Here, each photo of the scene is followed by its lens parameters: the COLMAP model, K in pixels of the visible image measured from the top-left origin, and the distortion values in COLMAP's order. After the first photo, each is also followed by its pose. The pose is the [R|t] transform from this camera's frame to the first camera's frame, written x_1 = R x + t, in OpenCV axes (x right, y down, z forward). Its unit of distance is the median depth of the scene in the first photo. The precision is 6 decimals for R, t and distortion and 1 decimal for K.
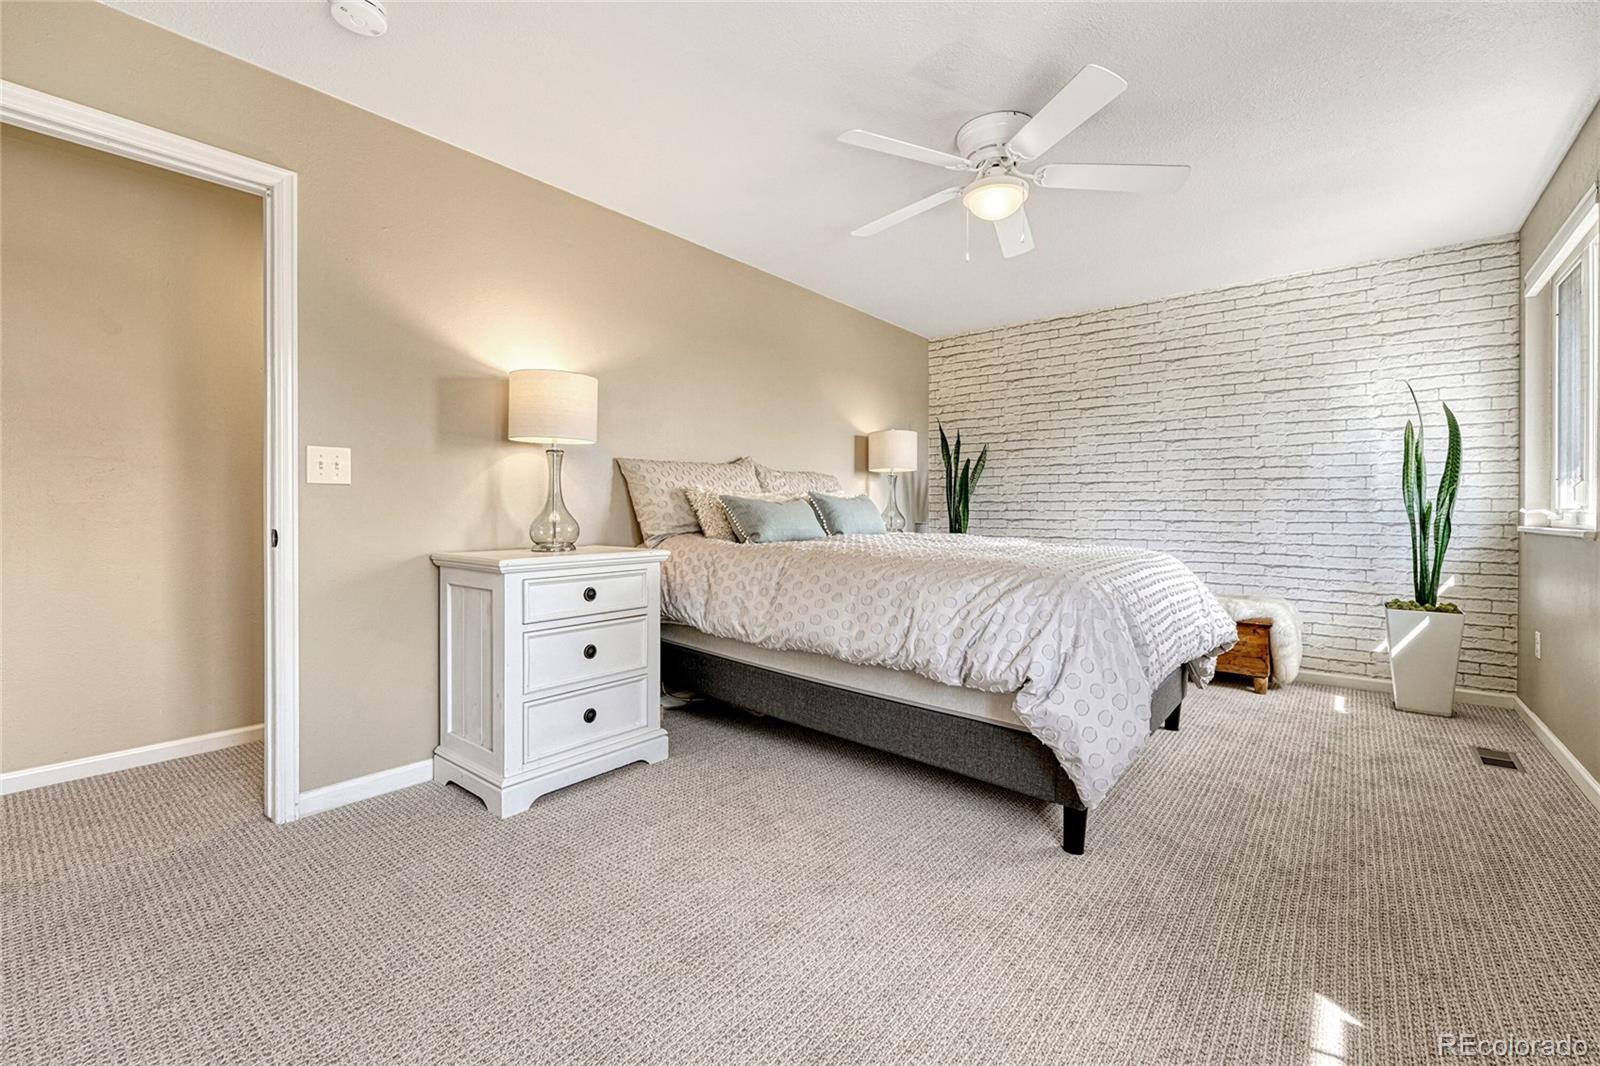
lens RADIAL K [[674.2, 0, 801.8], [0, 674.2, 523.5], [0, 0, 1]] dist [0.002788, -0.000354]
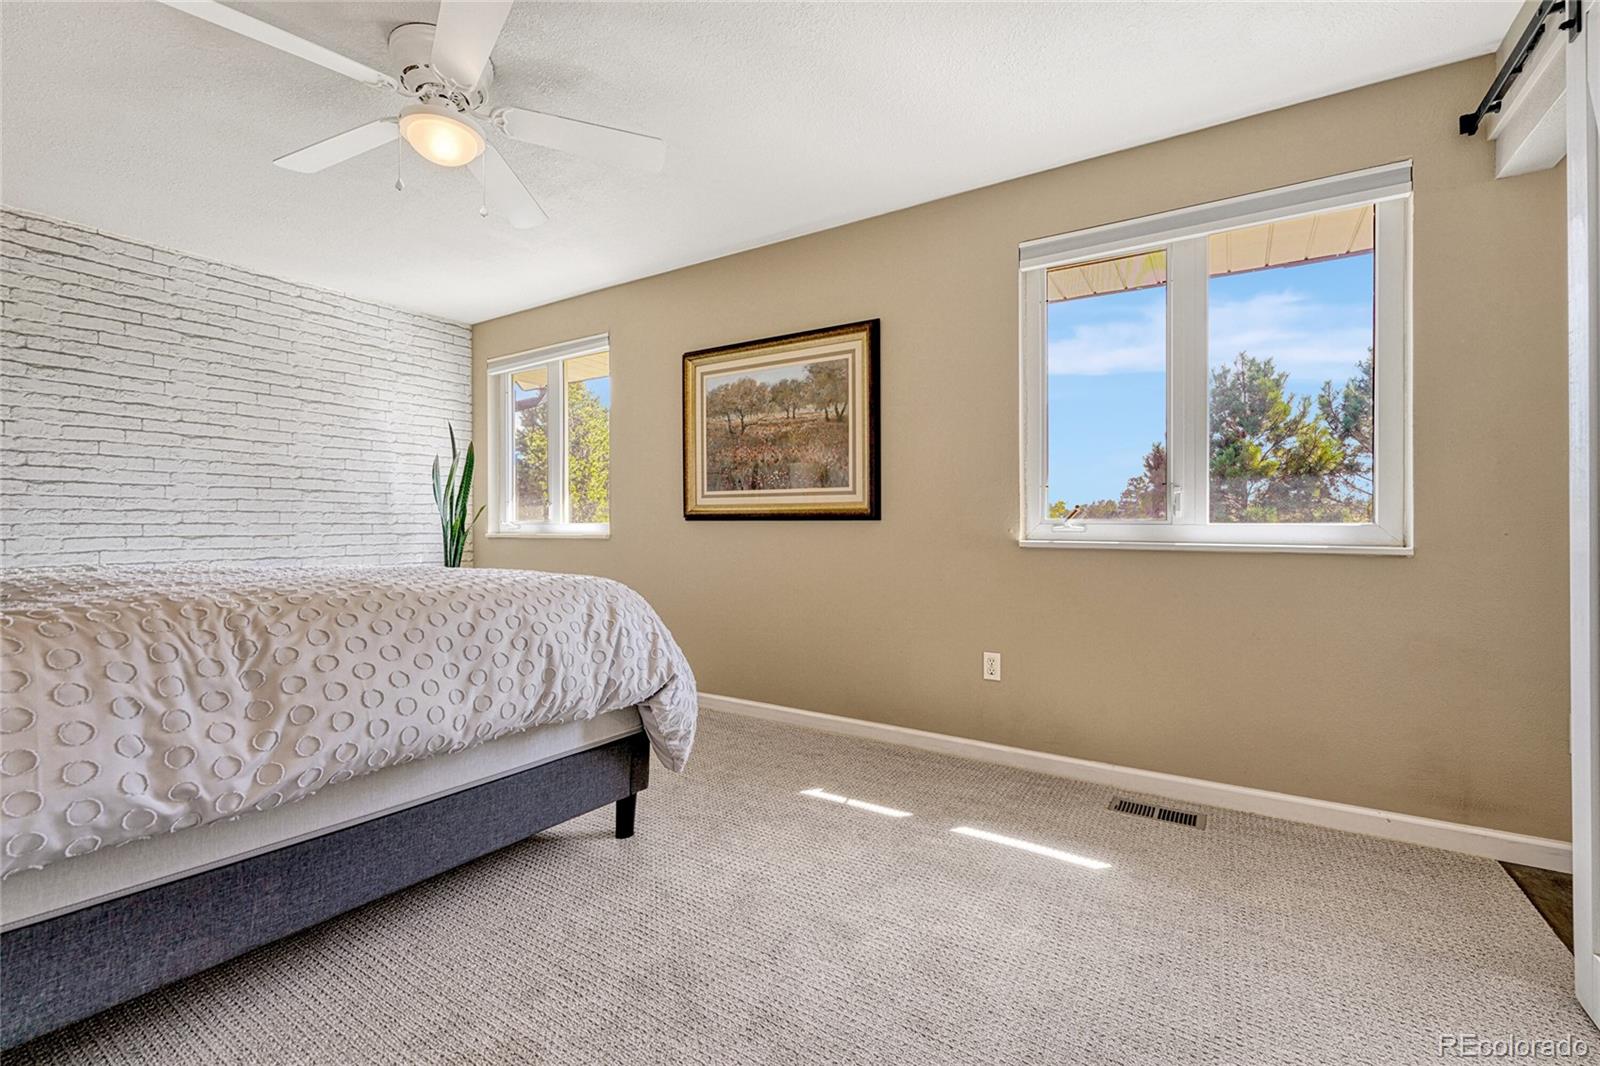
lens RADIAL K [[674.2, 0, 801.4], [0, 674.2, 525.0], [0, 0, 1]] dist [0.002788, -0.000354]
pose [[-0.109636, -0.004699, 0.993961, -0.370449], [0.021166, 0.999751, 0.007061, -0.009092], [-0.993746, 0.021813, -0.109510, 0.433299]]
